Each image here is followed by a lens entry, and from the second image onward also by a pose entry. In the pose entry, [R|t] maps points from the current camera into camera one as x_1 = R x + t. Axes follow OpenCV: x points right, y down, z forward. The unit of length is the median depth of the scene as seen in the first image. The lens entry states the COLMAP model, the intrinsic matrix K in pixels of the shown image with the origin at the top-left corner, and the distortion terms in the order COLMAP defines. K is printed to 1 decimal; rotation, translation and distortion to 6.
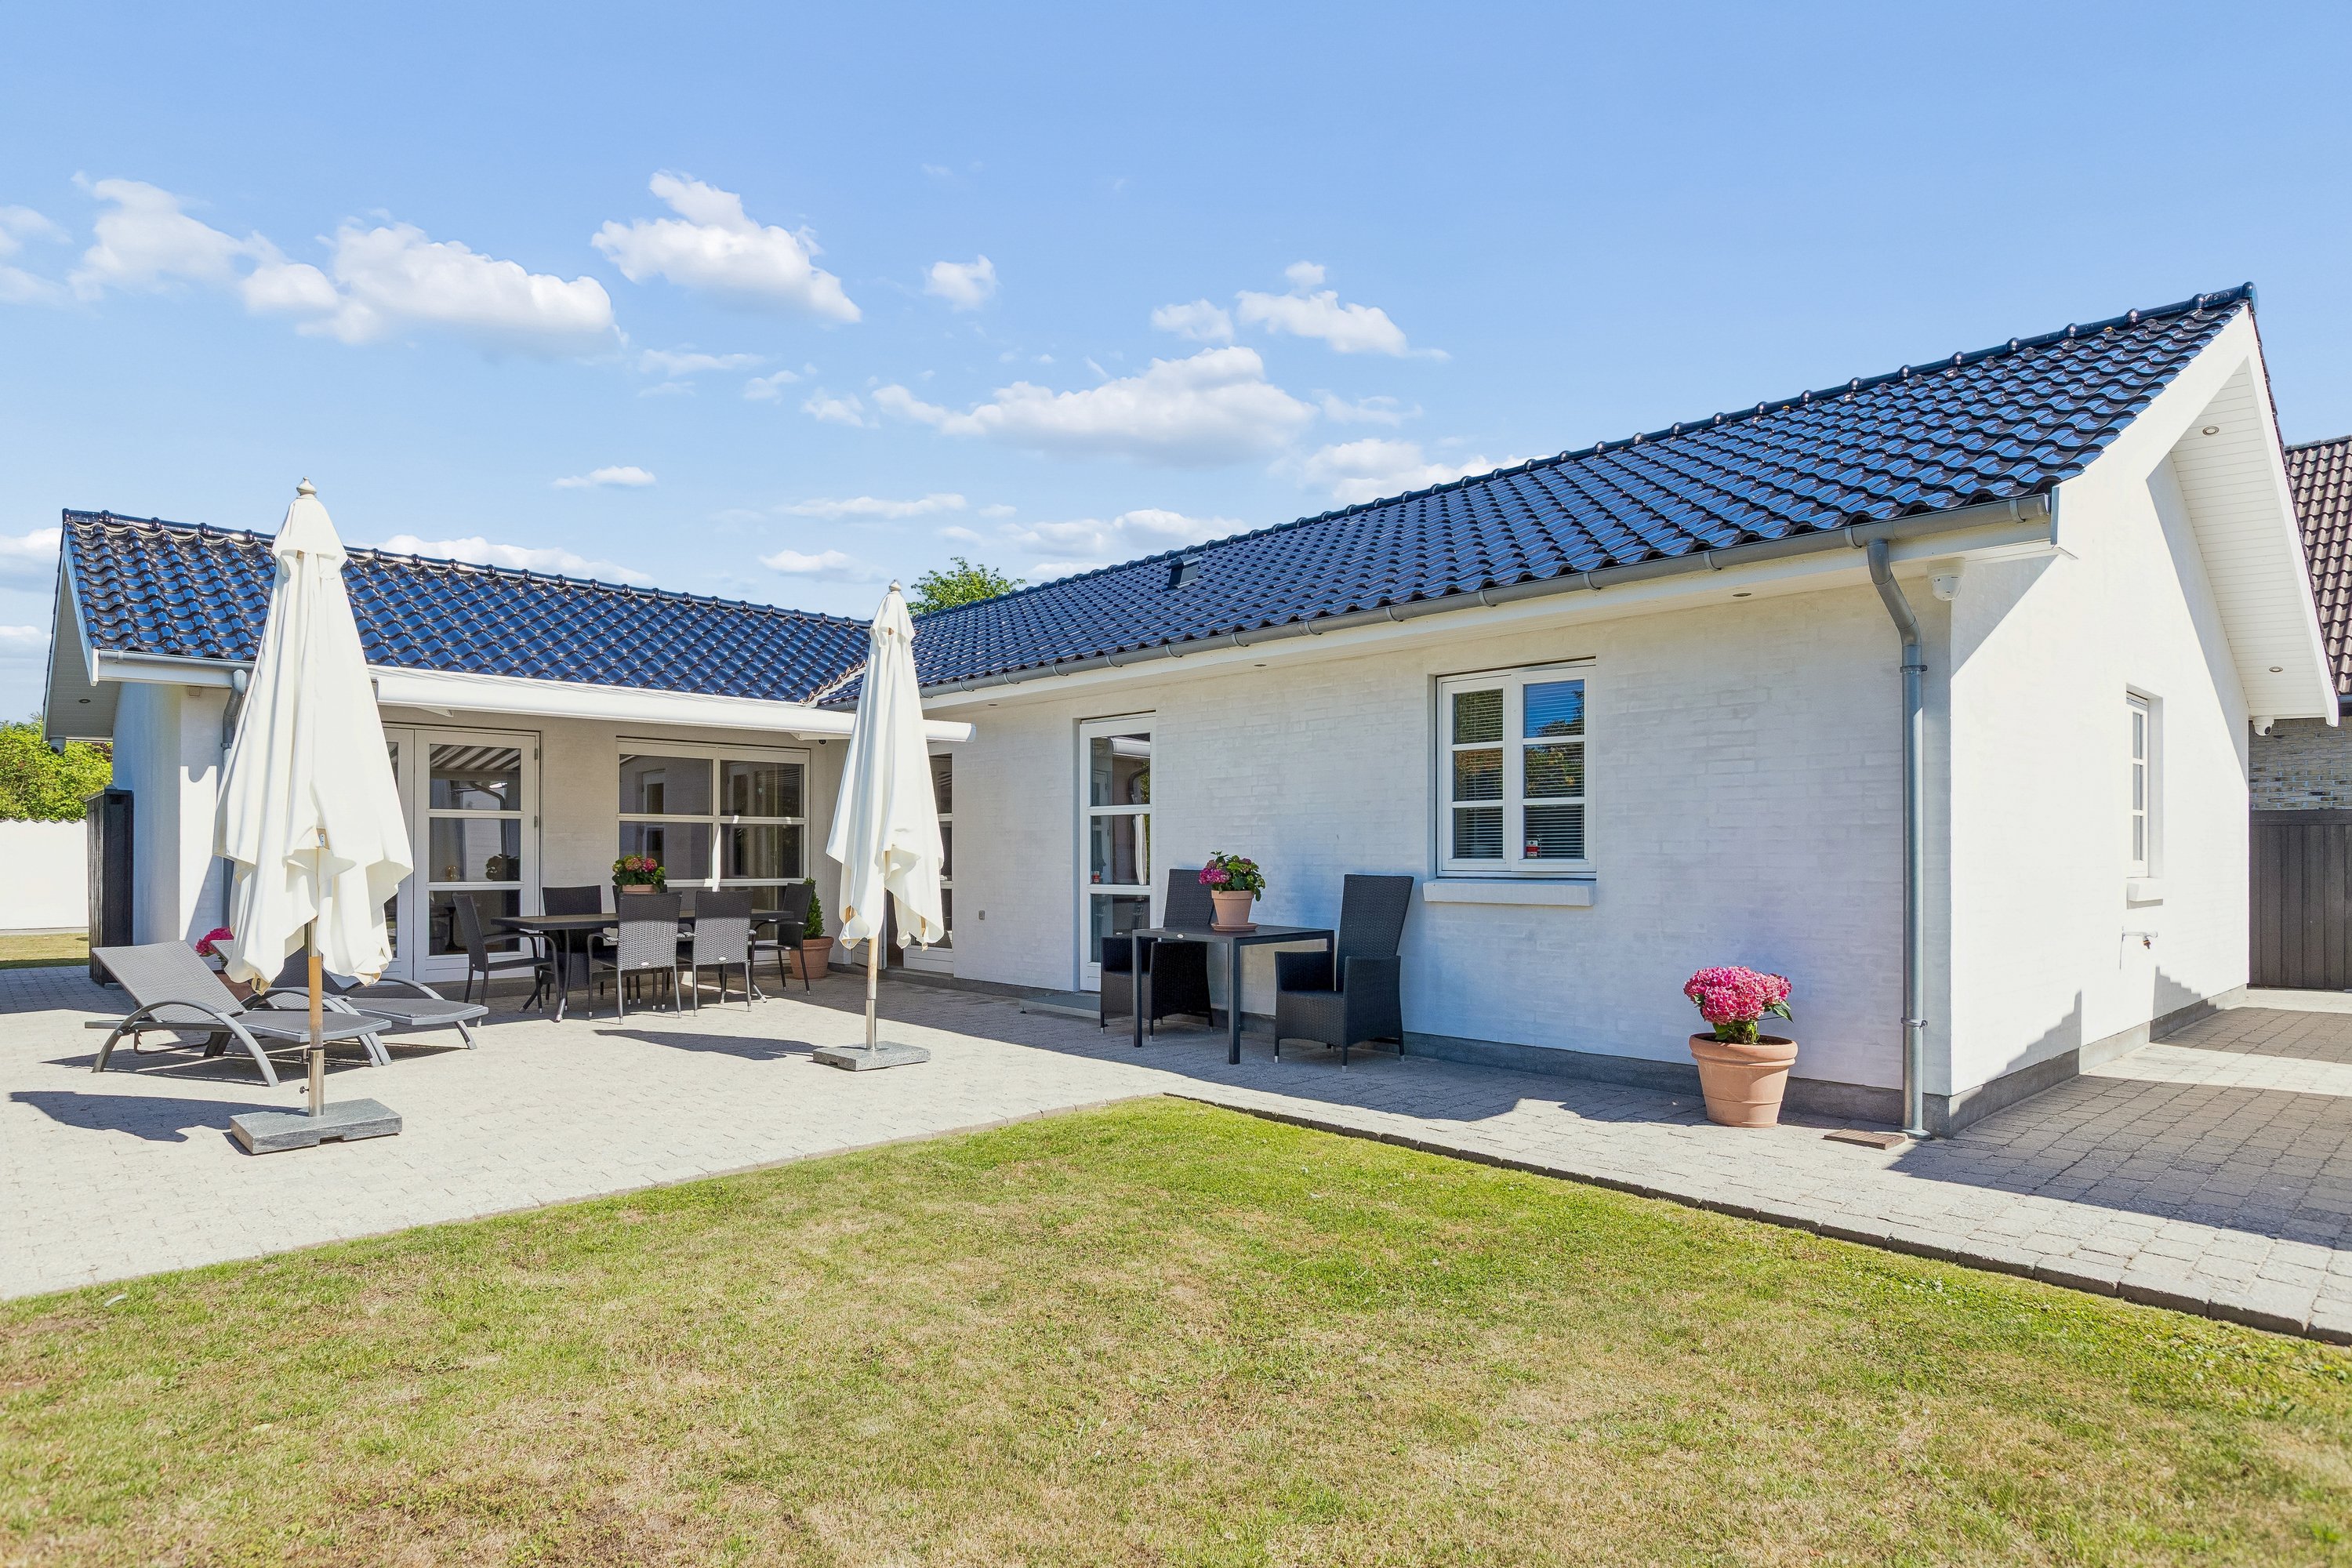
lens RADIAL K [[1294.1, 0, 1191.6], [0, 1294.1, 836.6], [0, 0, 1]] dist [0.003789, -0.001864]
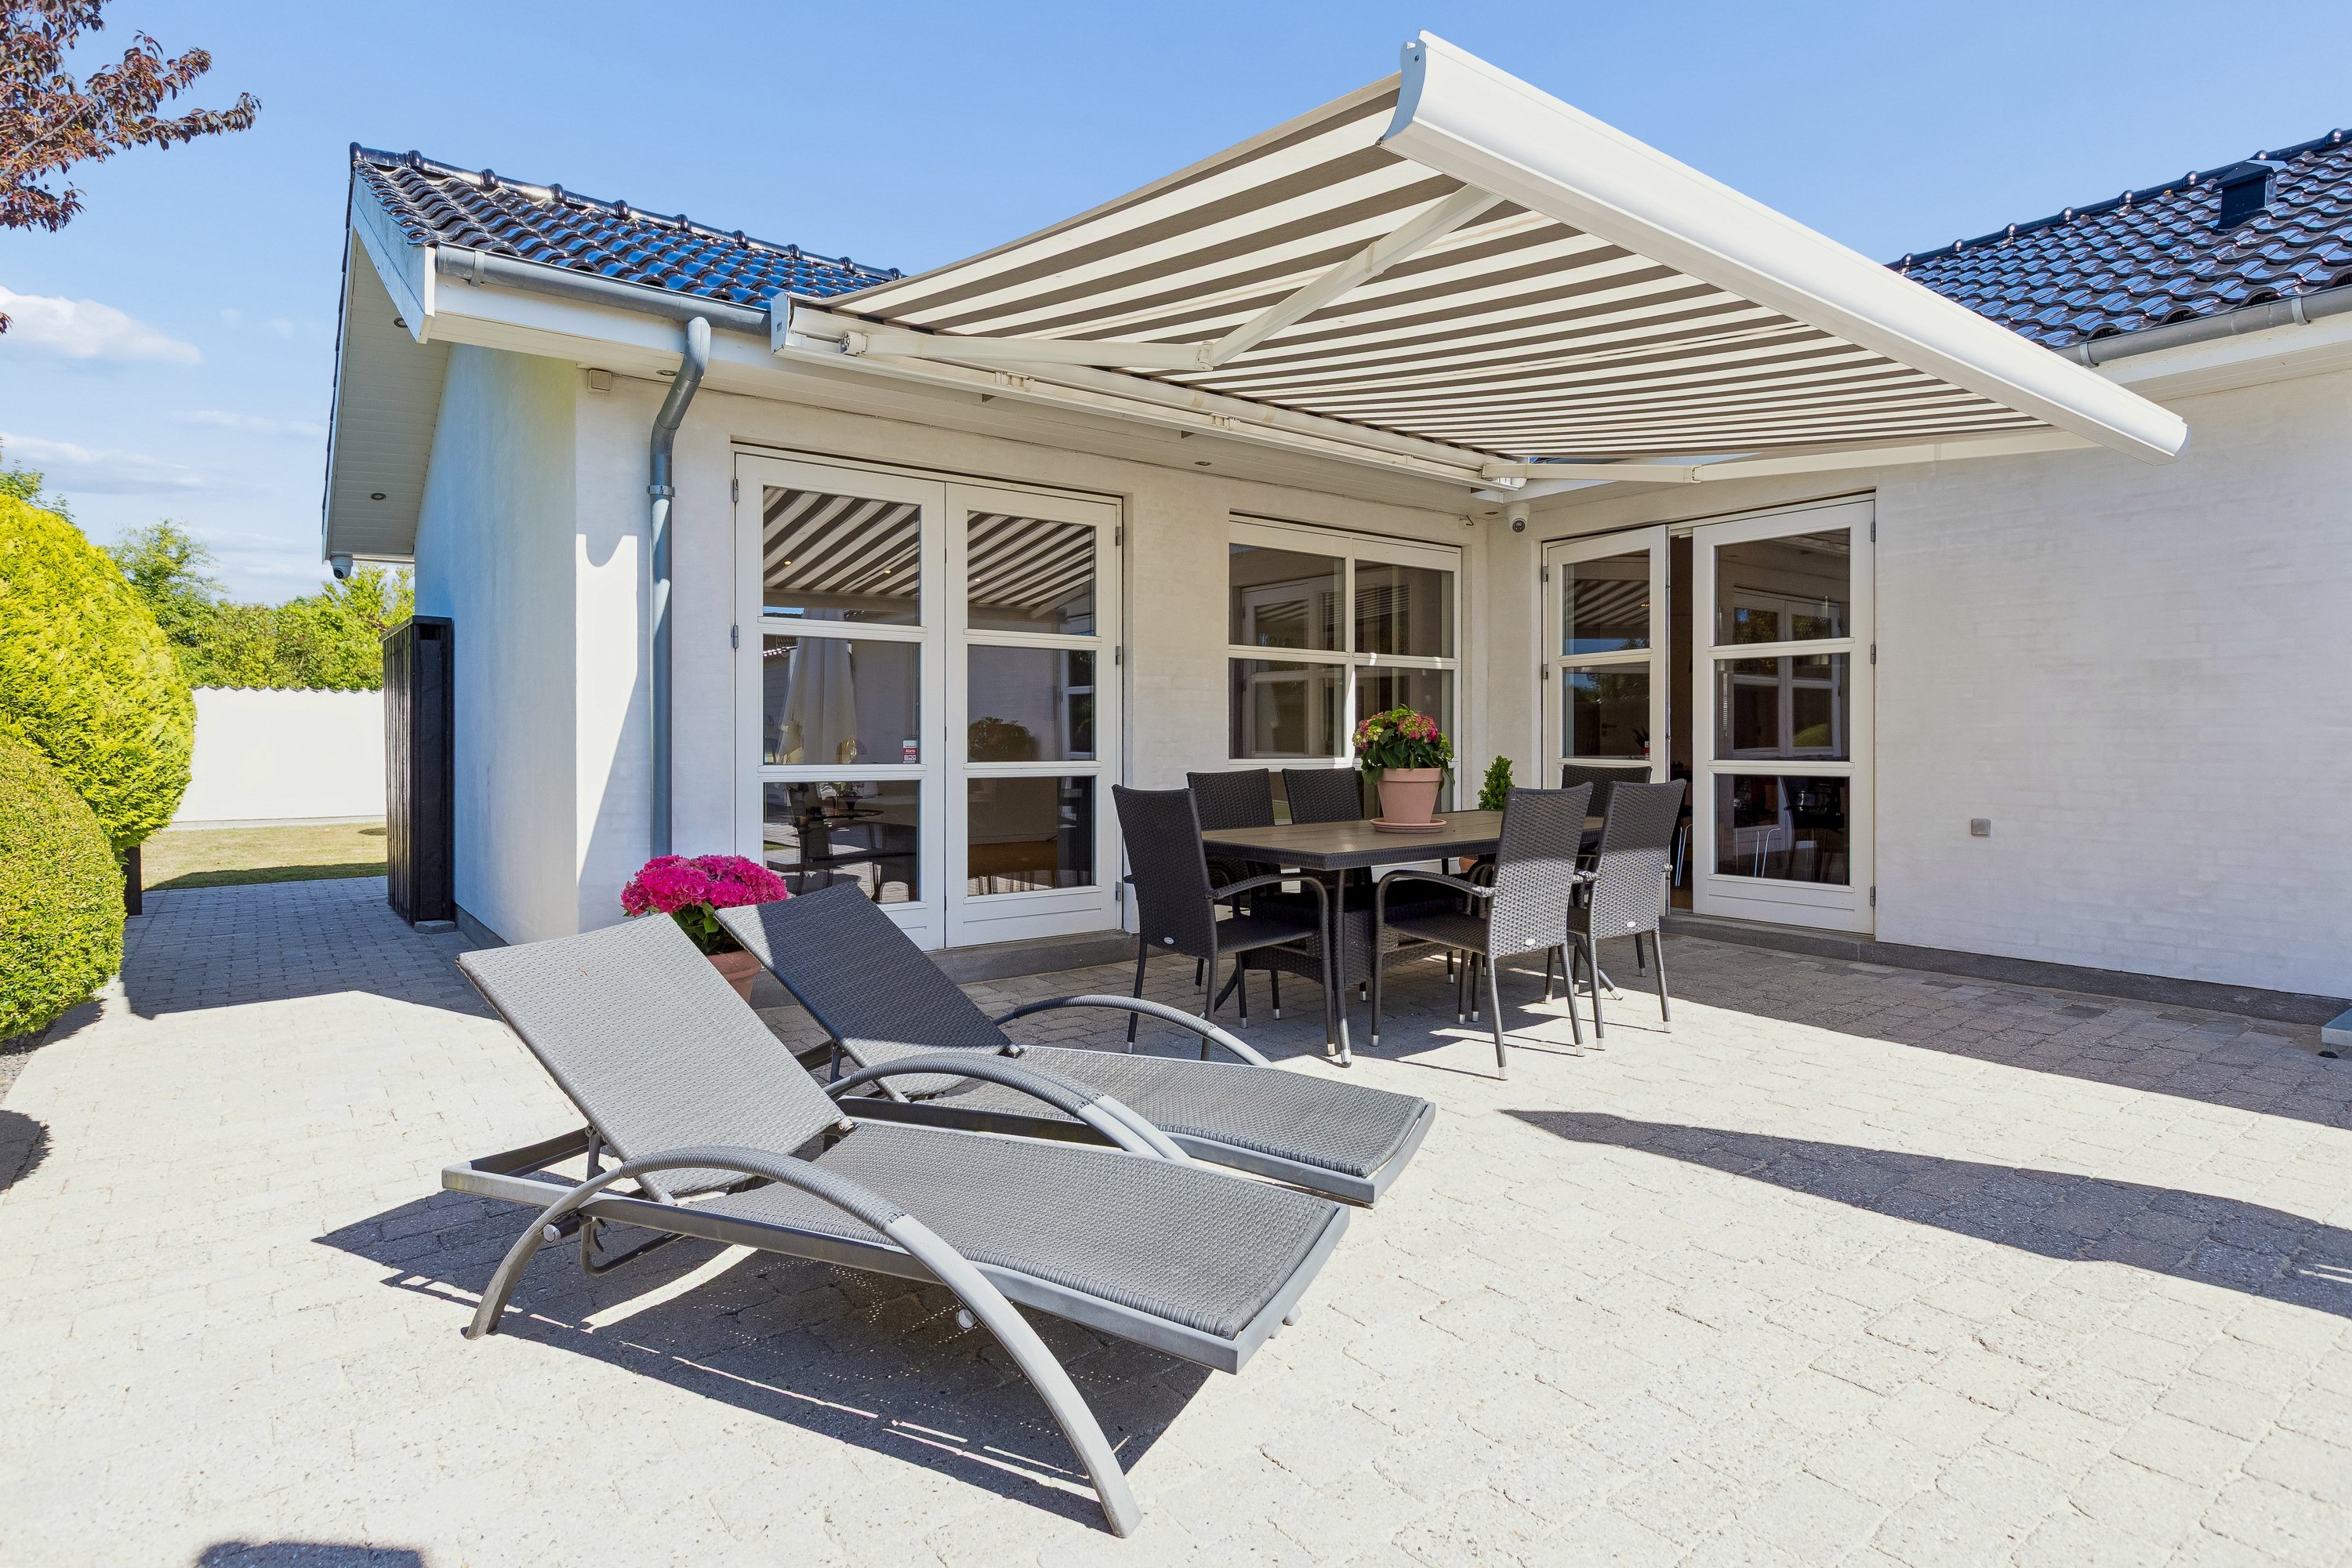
lens RADIAL K [[1270.9, 0, 1219.9], [0, 1270.9, 726.8], [0, 0, 1]] dist [0.003198, 0.000849]
pose [[0.993858, -0.001649, -0.110654, -0.606424], [0.002299, 0.999981, 0.005740, 0.024649], [0.110642, -0.005959, 0.993842, 0.683002]]
